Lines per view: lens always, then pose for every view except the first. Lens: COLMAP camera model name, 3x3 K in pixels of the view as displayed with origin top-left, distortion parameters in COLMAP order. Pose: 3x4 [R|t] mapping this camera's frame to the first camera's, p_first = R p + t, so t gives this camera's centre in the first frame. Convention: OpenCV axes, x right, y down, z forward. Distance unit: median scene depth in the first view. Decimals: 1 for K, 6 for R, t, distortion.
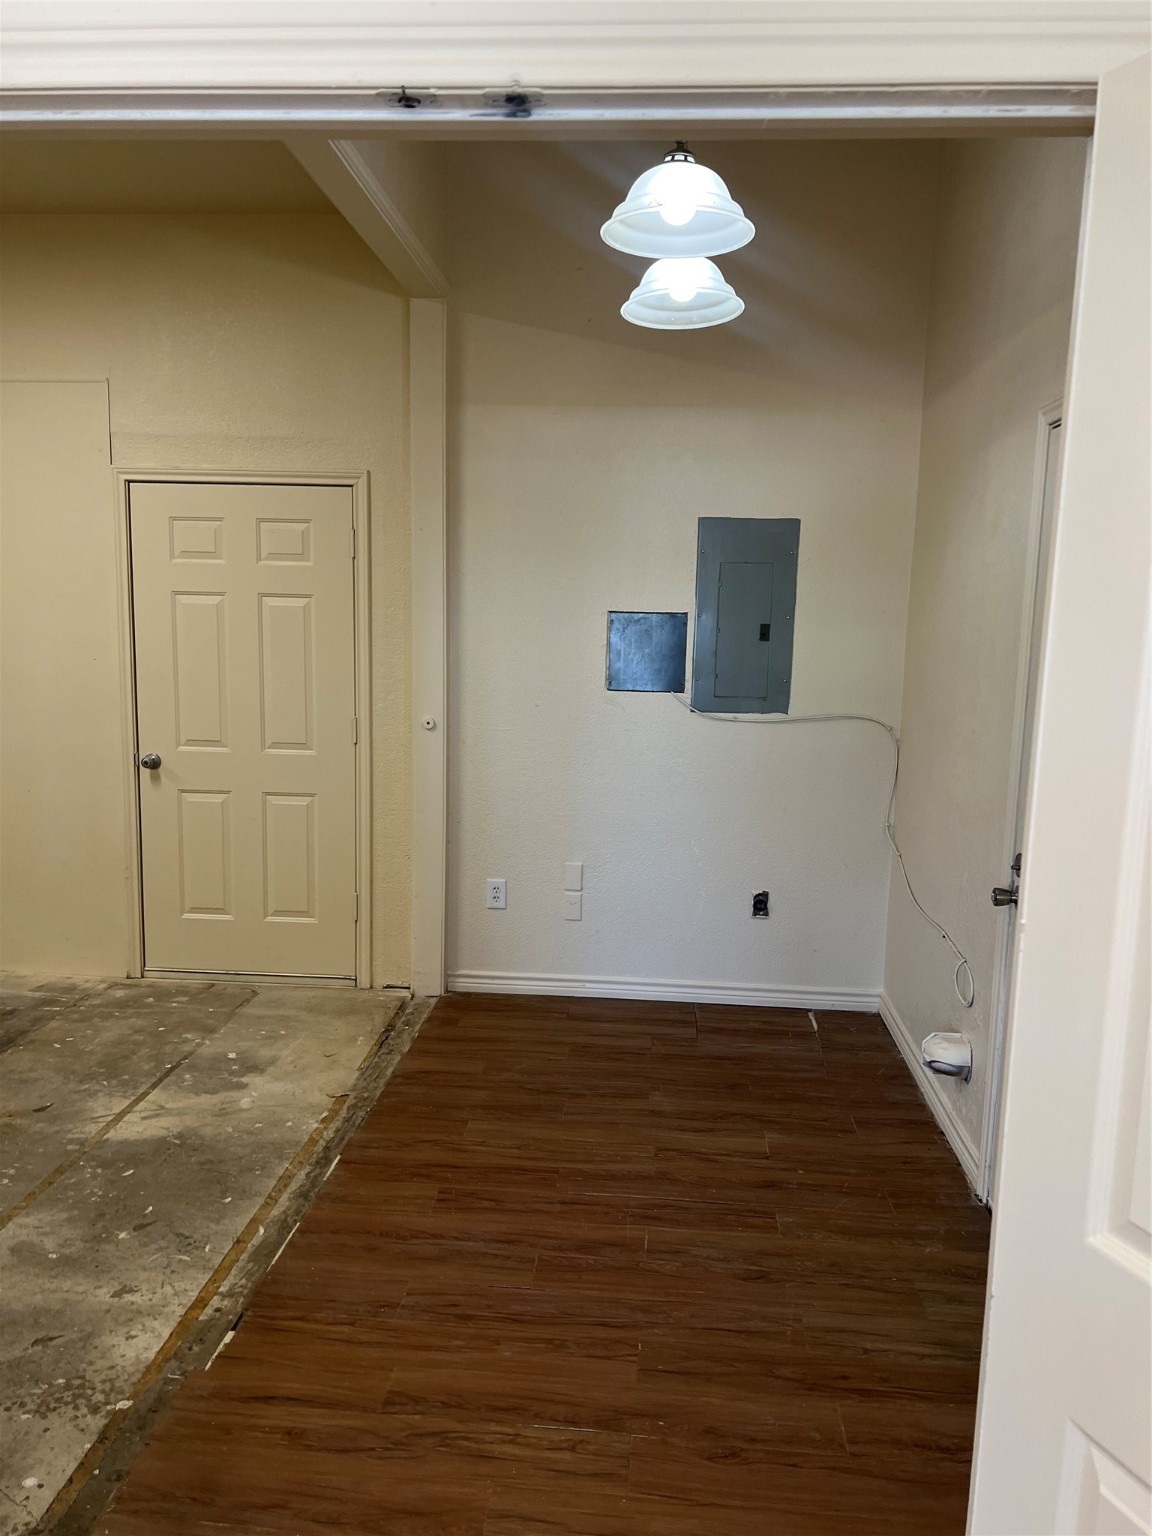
lens RADIAL K [[1155.0, 0, 600.4], [0, 1155.0, 744.9], [0, 0, 1]] dist [0.055800, -0.065677]
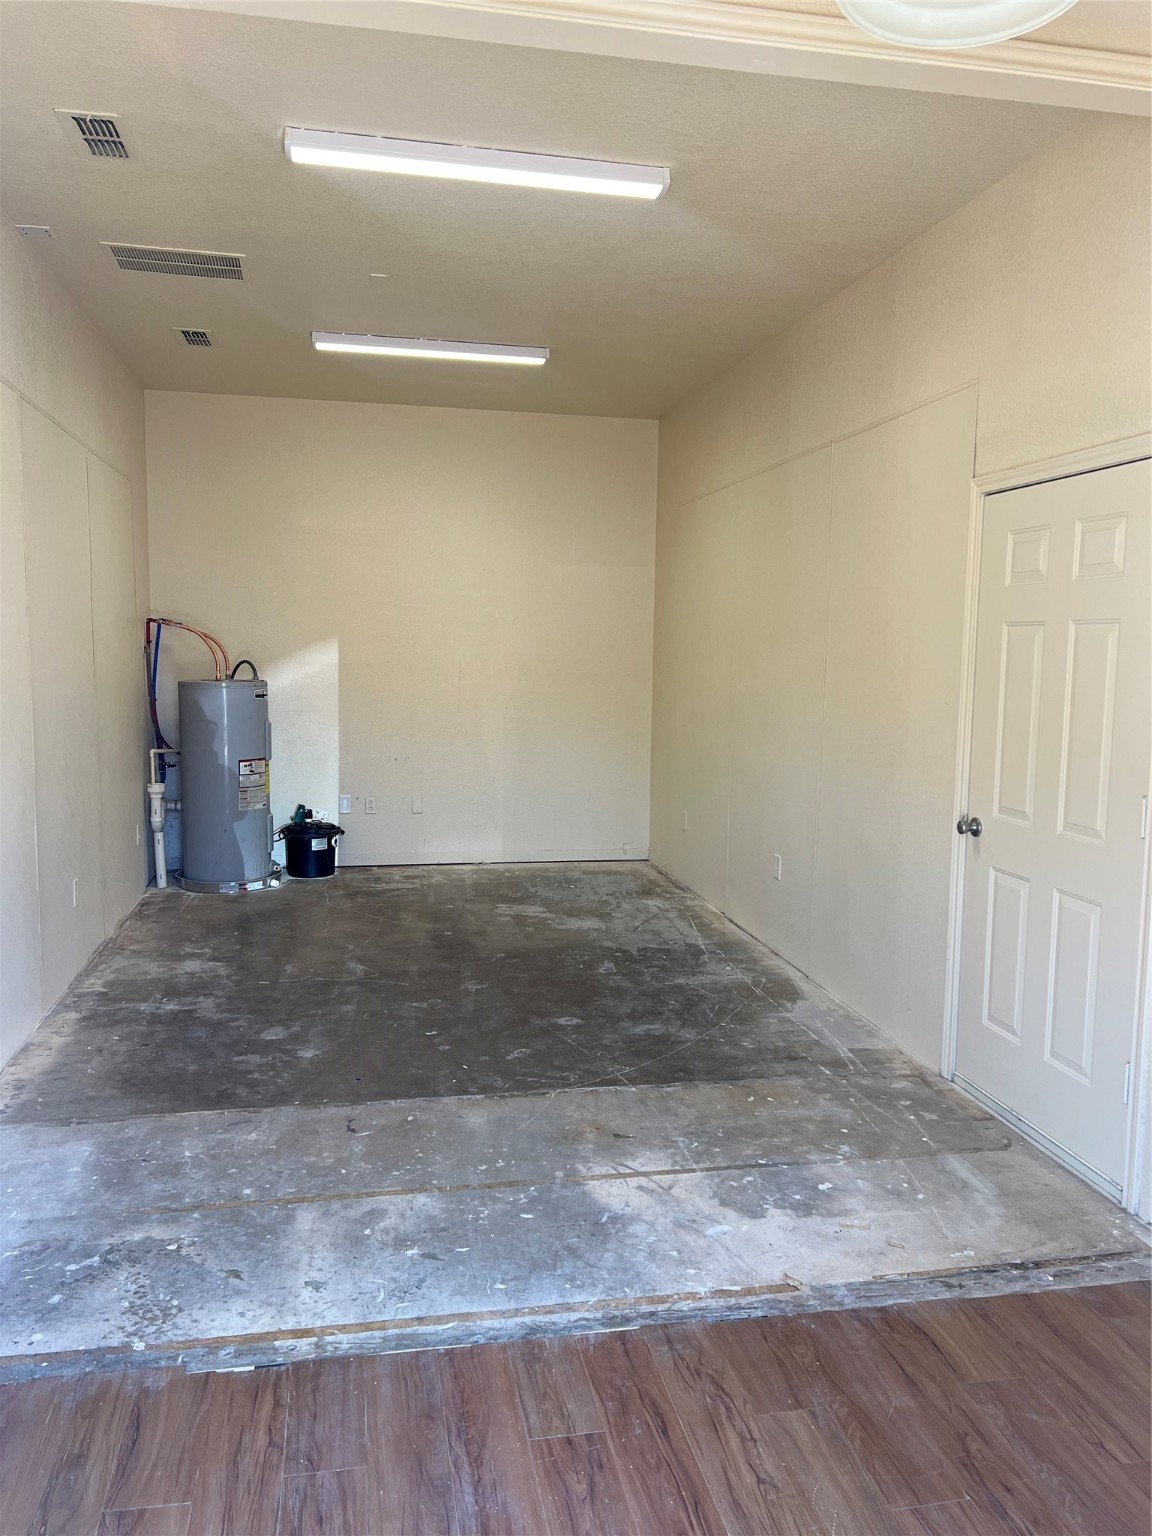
lens RADIAL K [[1155.0, 0, 572.2], [0, 1155.0, 771.7], [0, 0, 1]] dist [0.055800, -0.065677]
pose [[0.253485, 0.081411, -0.963908, 0.430572], [-0.115167, 0.991905, 0.053490, -0.047337], [0.960459, 0.097451, 0.260809, 0.634885]]
